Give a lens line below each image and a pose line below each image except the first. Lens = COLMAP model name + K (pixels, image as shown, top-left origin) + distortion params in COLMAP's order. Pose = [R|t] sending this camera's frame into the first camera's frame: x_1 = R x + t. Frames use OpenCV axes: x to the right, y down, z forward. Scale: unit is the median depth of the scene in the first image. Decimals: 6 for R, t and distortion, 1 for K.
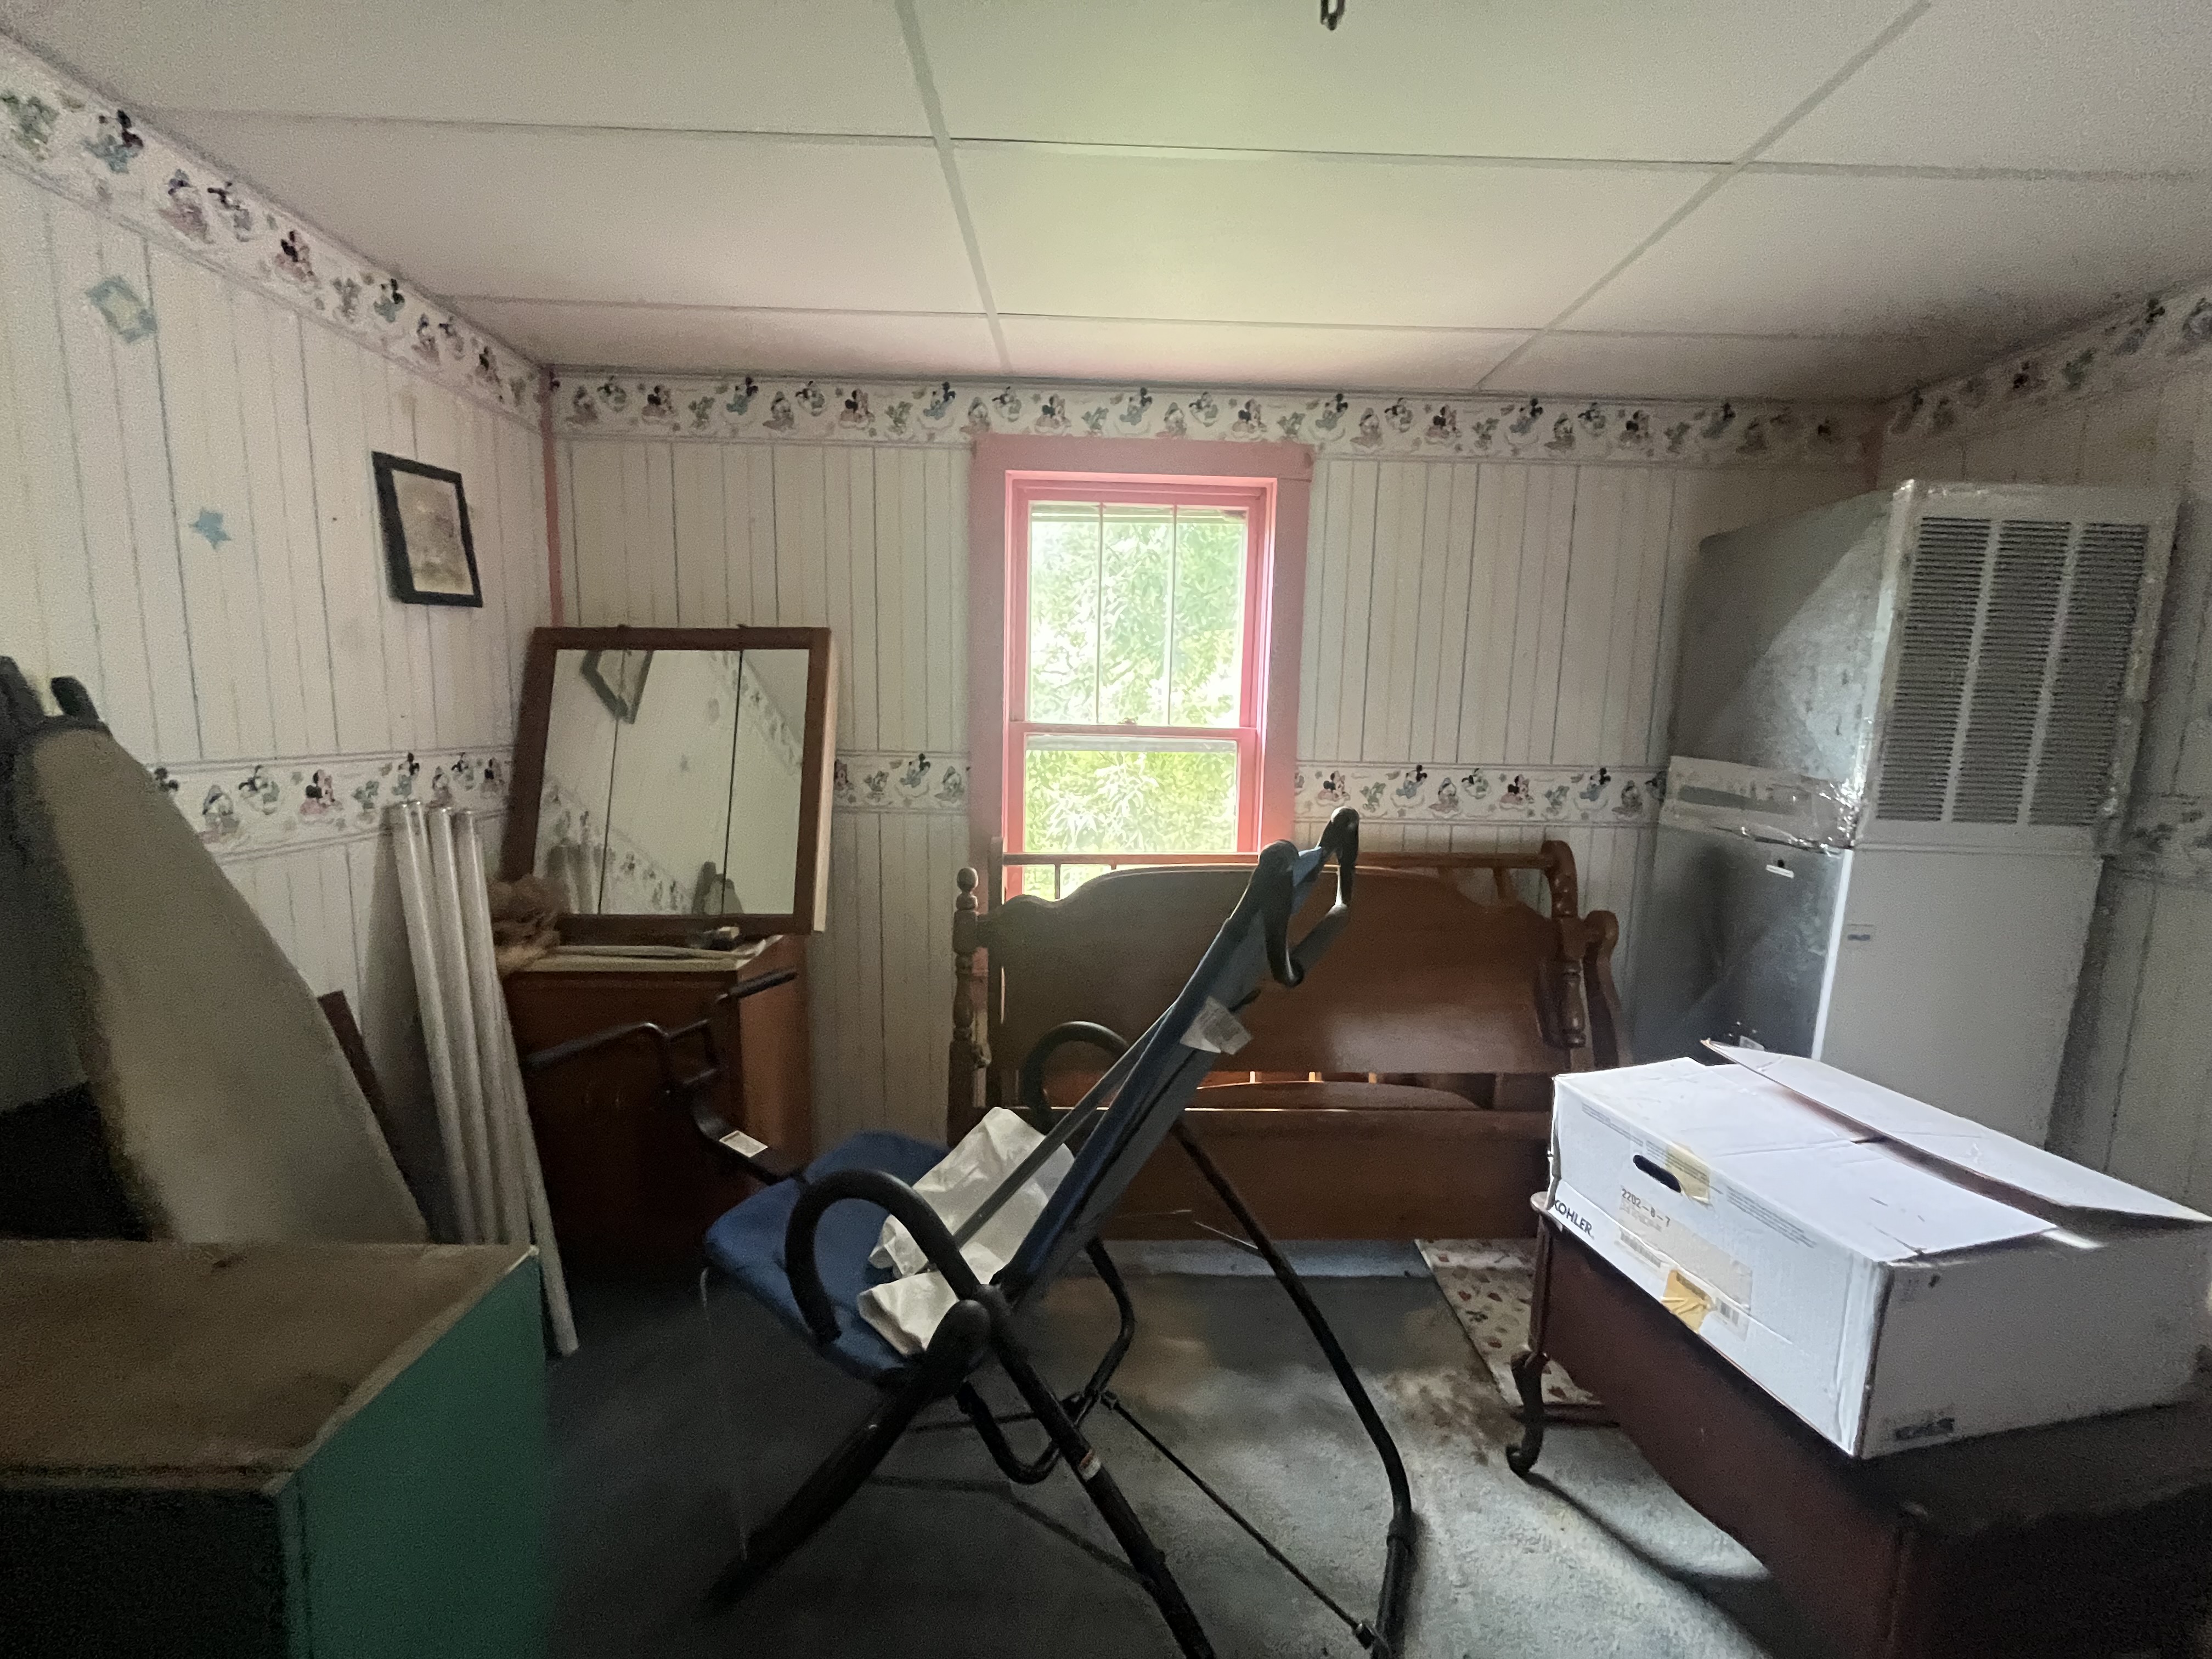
lens RADIAL K [[893.6, 0, 1109.1], [0, 893.6, 828.8], [0, 0, 1]] dist [-0.001250, -0.000317]
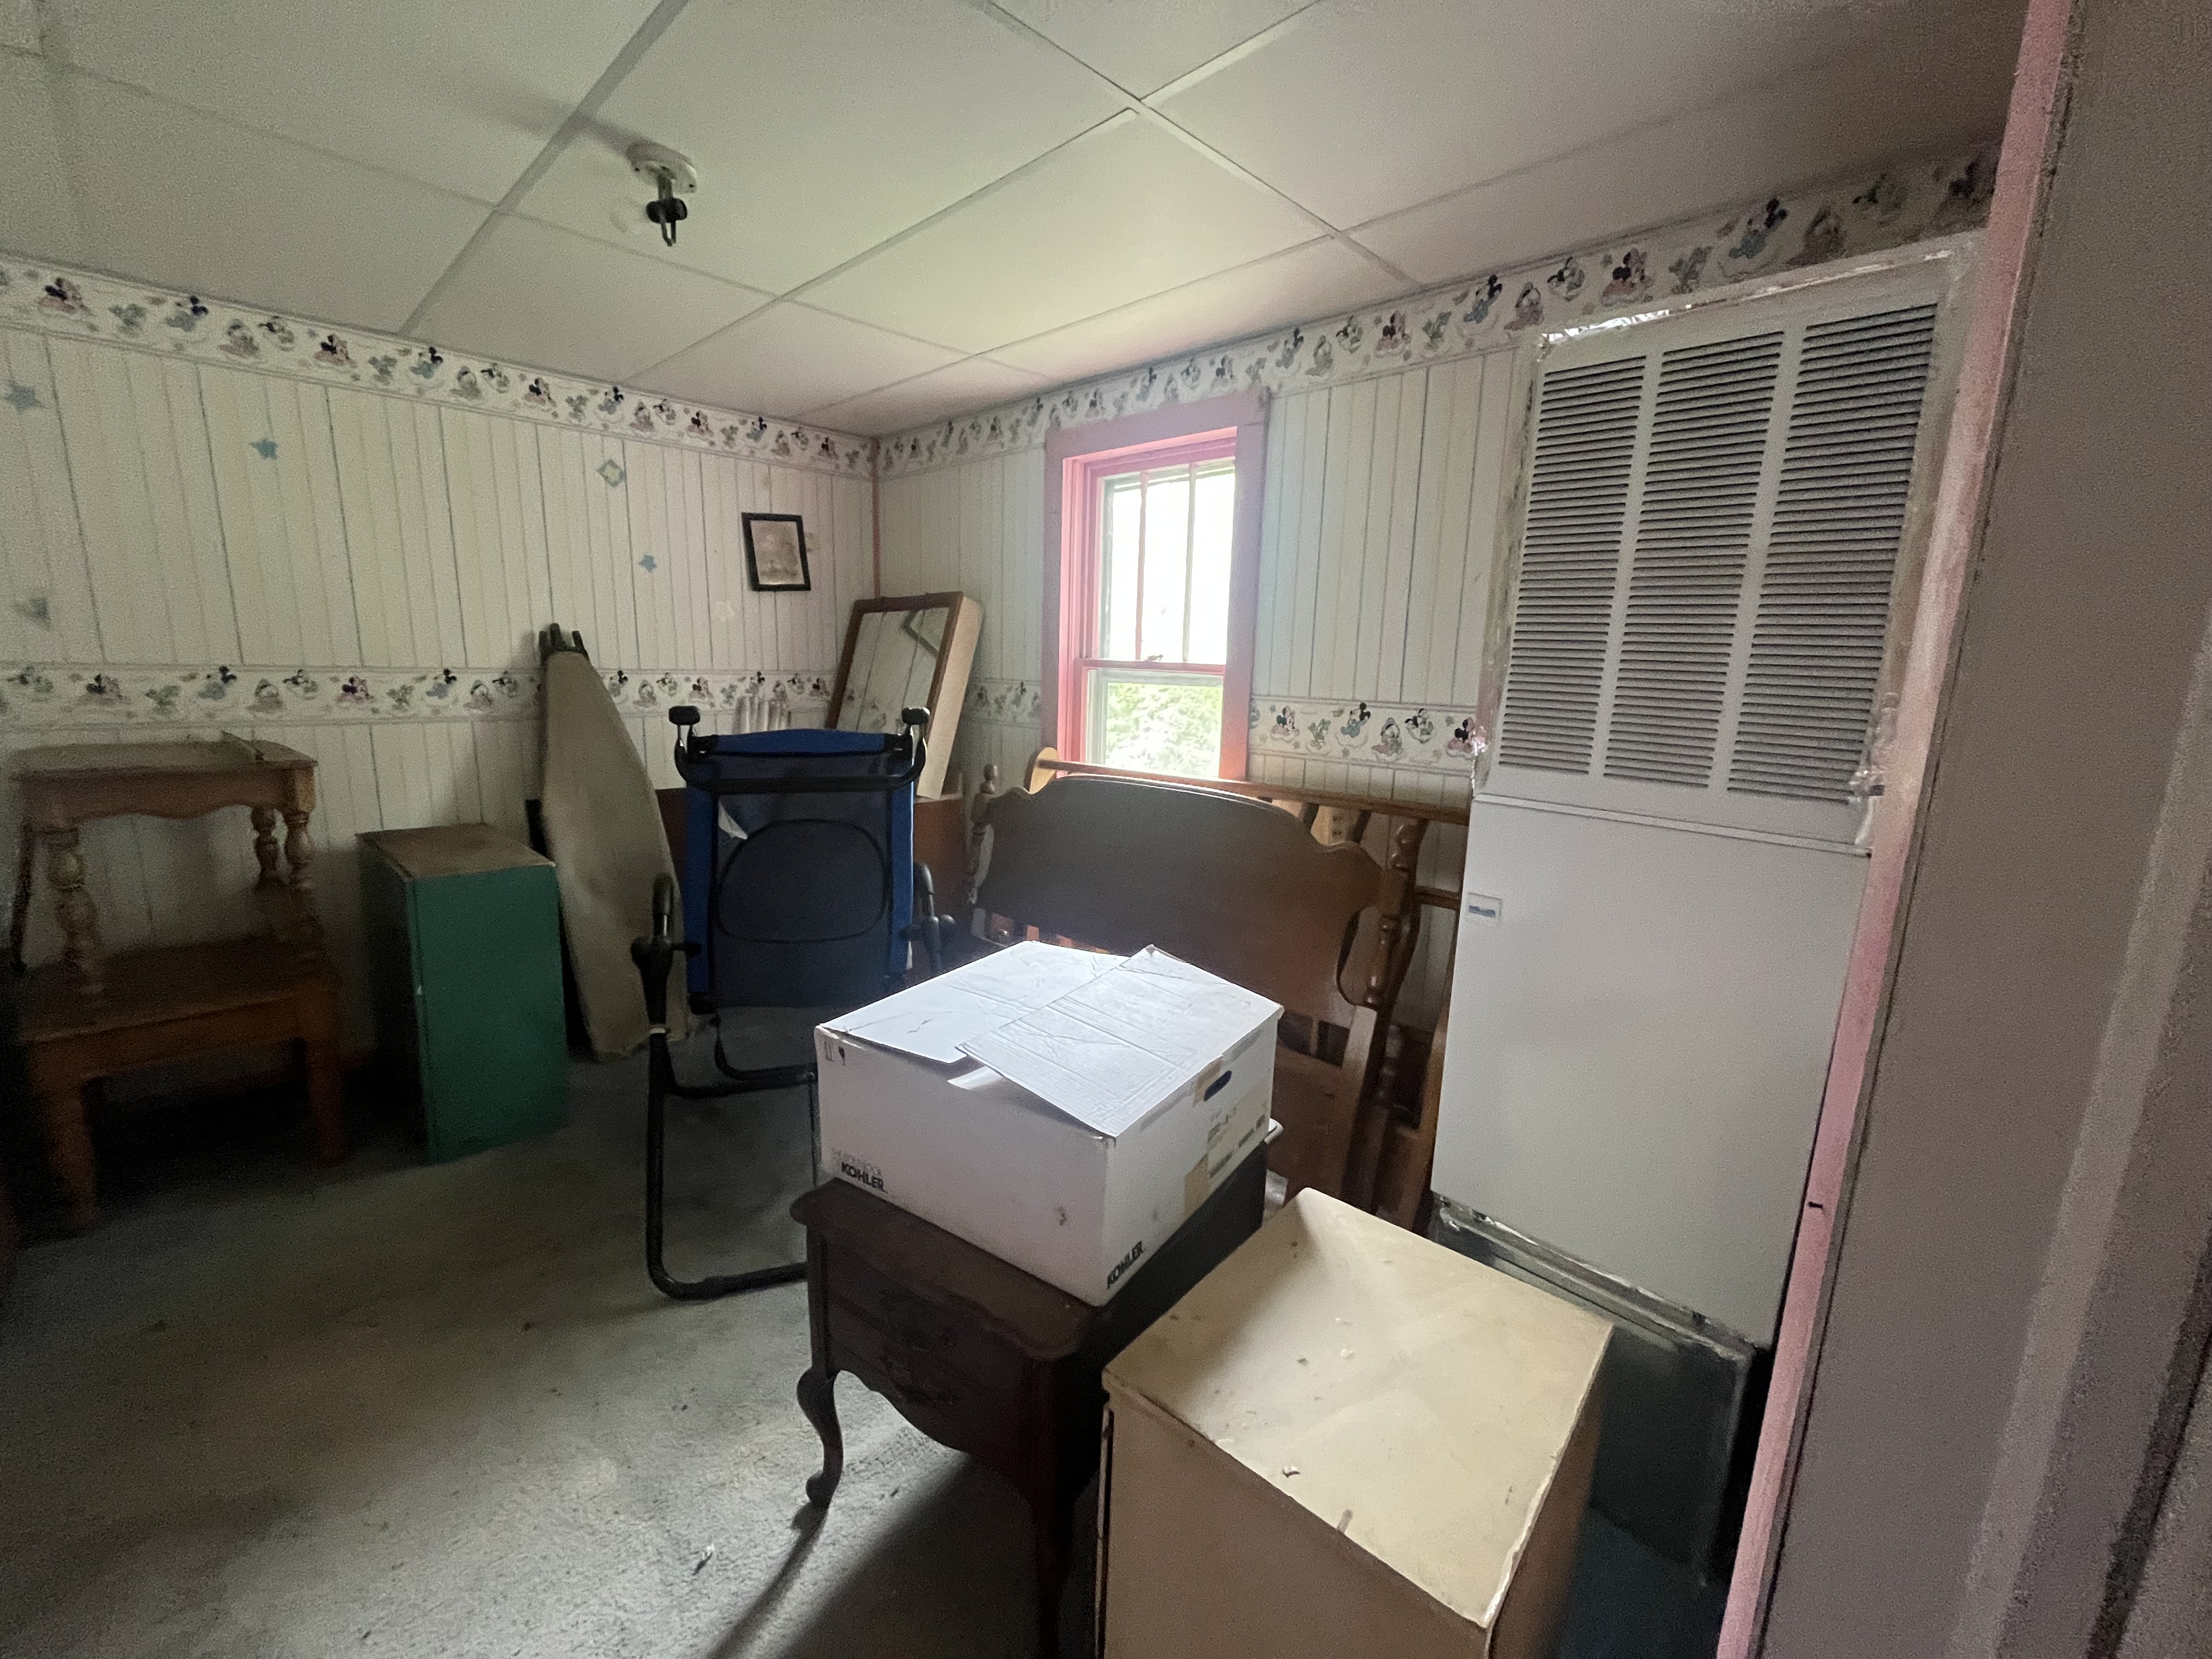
lens RADIAL K [[893.6, 0, 1101.5], [0, 893.6, 827.7], [0, 0, 1]] dist [-0.001250, -0.000317]
pose [[0.706244, 0.130314, -0.695872, 0.880077], [-0.100410, 0.991415, 0.083752, 0.009254], [0.700812, 0.010723, 0.713266, 0.133021]]
